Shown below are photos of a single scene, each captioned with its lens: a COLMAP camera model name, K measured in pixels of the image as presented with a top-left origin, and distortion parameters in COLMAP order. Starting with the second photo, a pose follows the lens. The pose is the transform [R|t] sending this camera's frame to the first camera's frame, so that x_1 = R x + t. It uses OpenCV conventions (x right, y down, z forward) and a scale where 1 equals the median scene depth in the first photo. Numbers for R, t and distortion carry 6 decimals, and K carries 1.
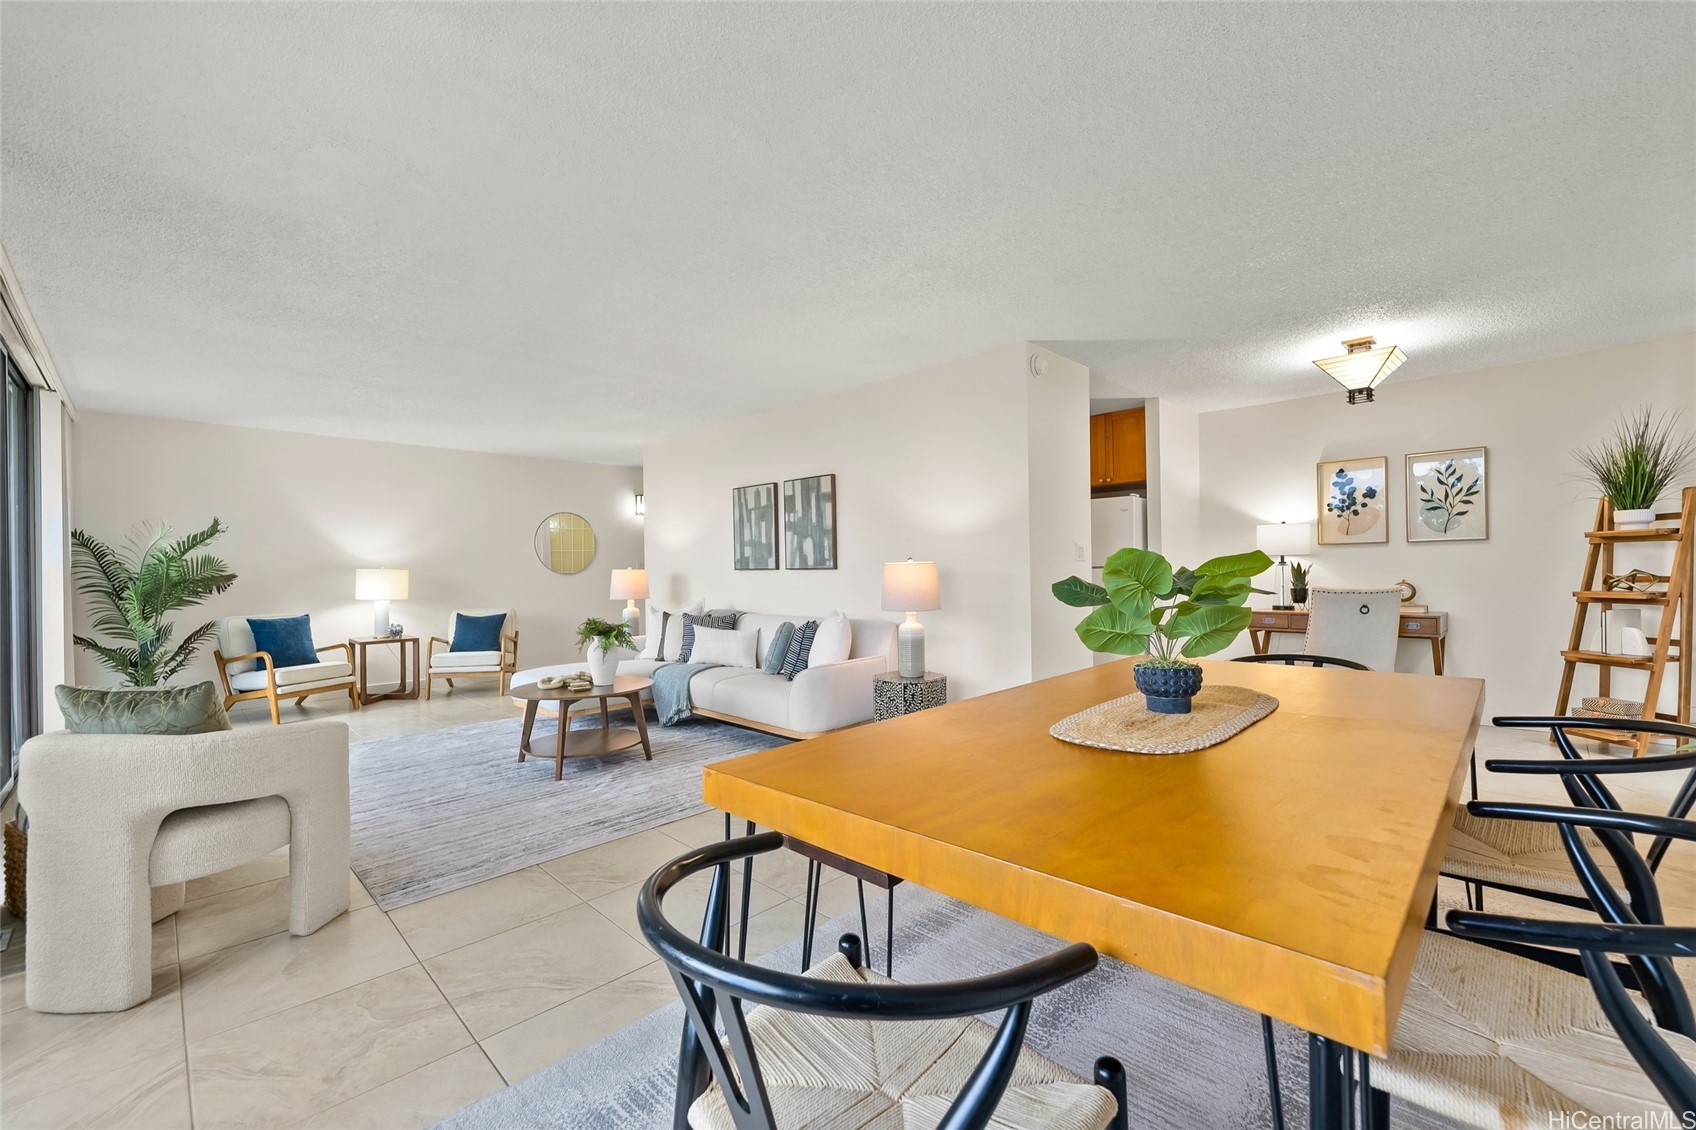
lens RADIAL K [[710.0, 0, 852.5], [0, 710.0, 564.2], [0, 0, 1]] dist [0.002001, -0.000594]
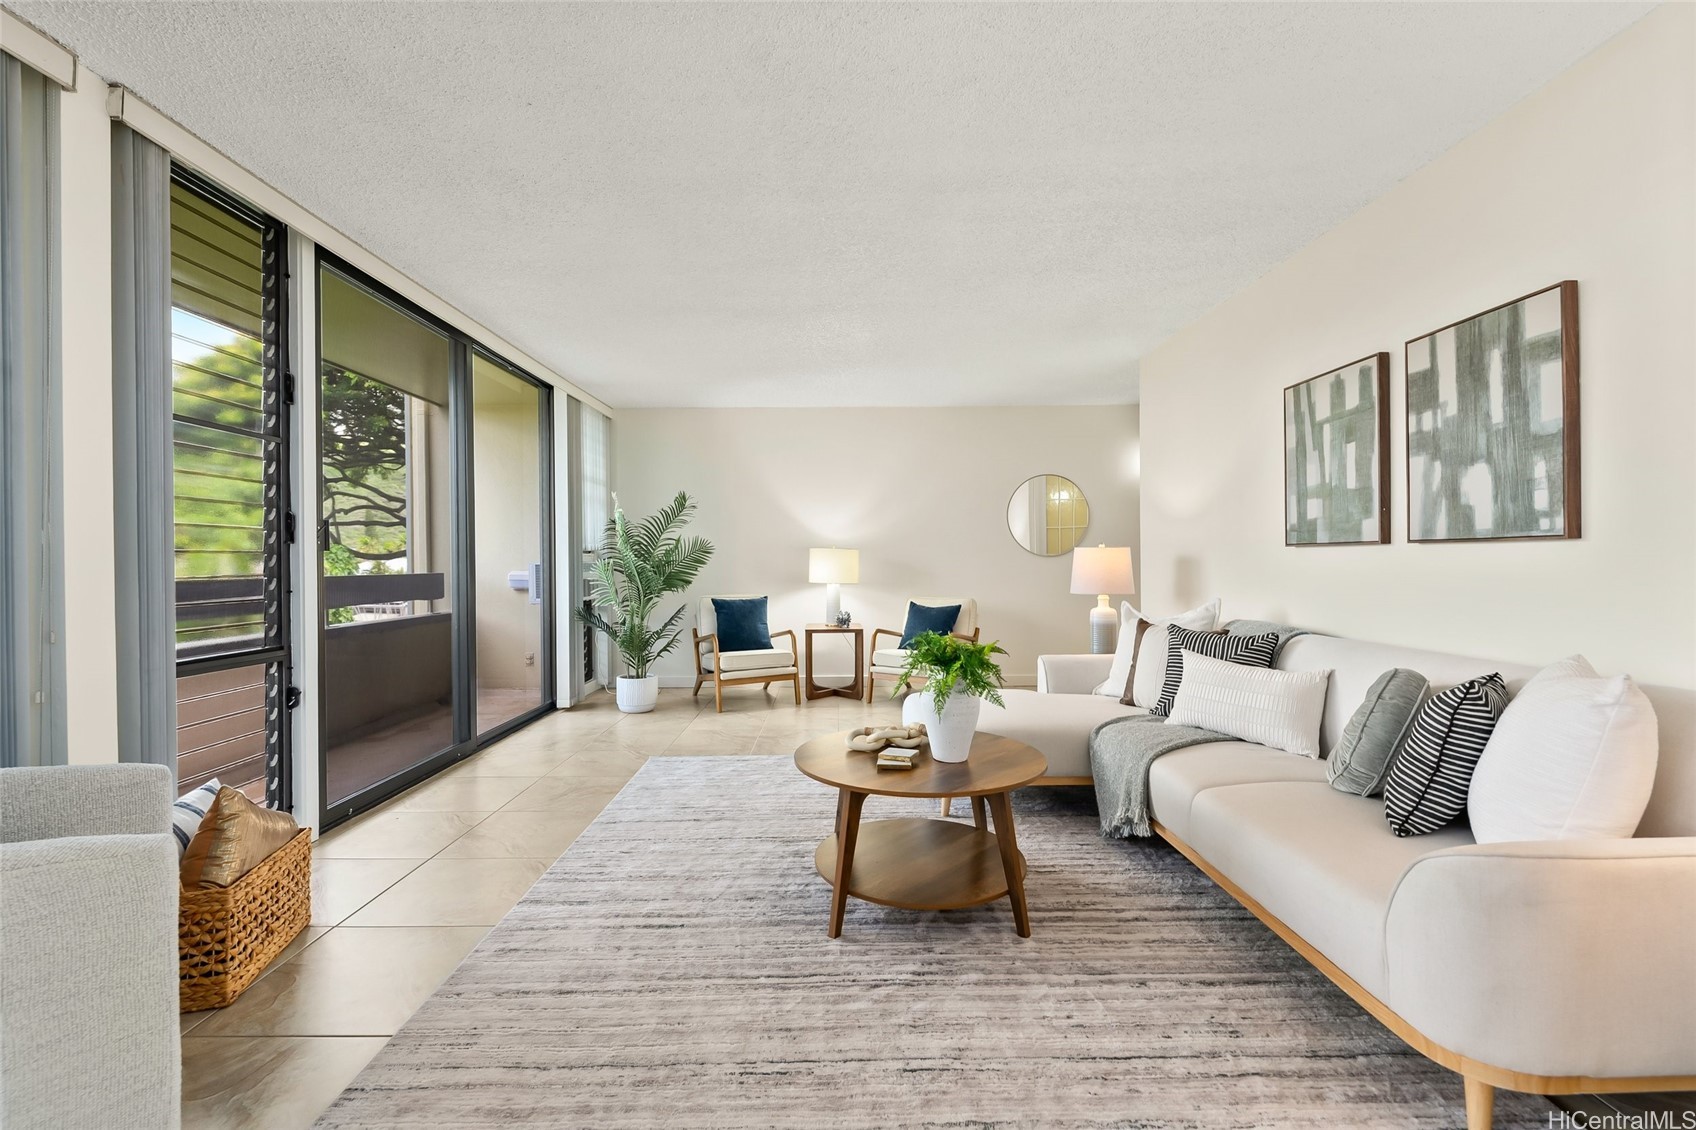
lens RADIAL K [[710.0, 0, 838.8], [0, 710.0, 566.7], [0, 0, 1]] dist [0.002001, -0.000594]
pose [[0.699493, 0.013116, -0.714519, -0.025944], [0.002104, 0.999789, 0.020413, 0.013045], [0.714636, -0.015782, 0.699318, 0.443928]]
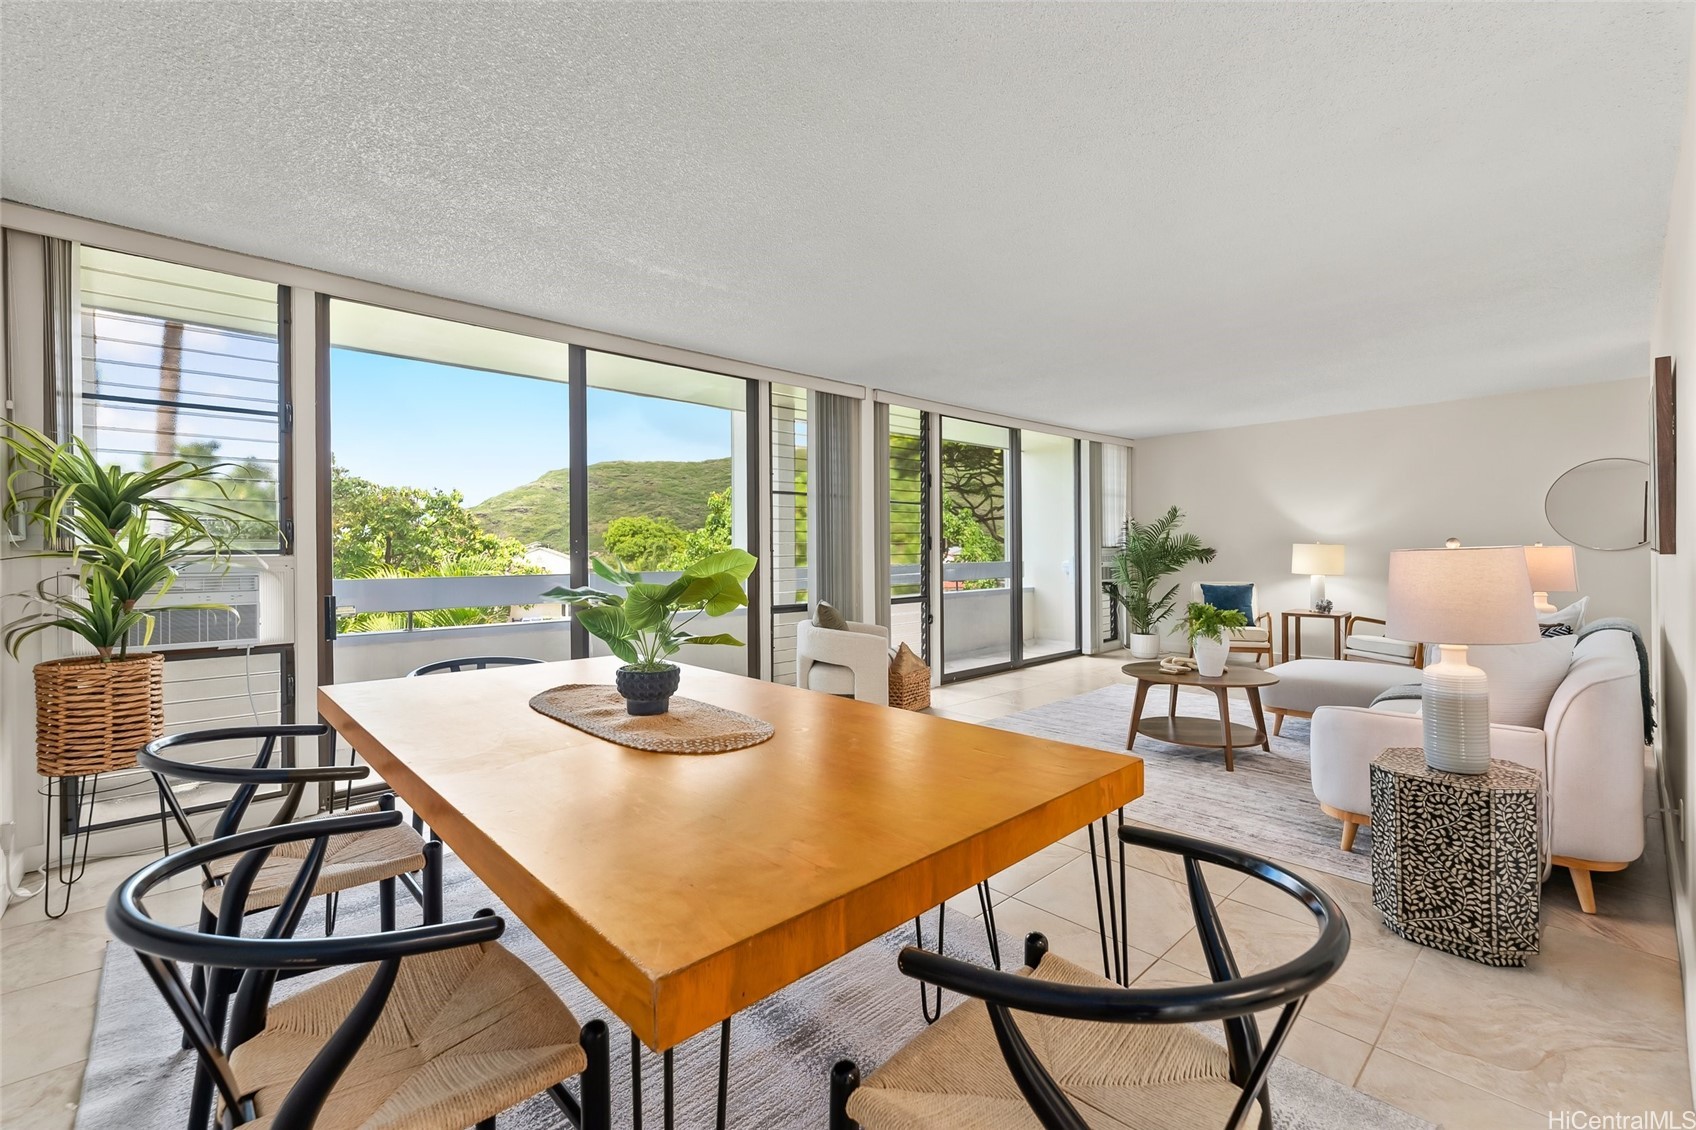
lens RADIAL K [[710.0, 0, 826.1], [0, 710.0, 548.5], [0, 0, 1]] dist [0.002001, -0.000594]
pose [[-0.083843, 0.010204, -0.996427, 0.470064], [0.016505, 0.999825, 0.008850, -0.008136], [0.996342, -0.015704, -0.083997, 0.449866]]
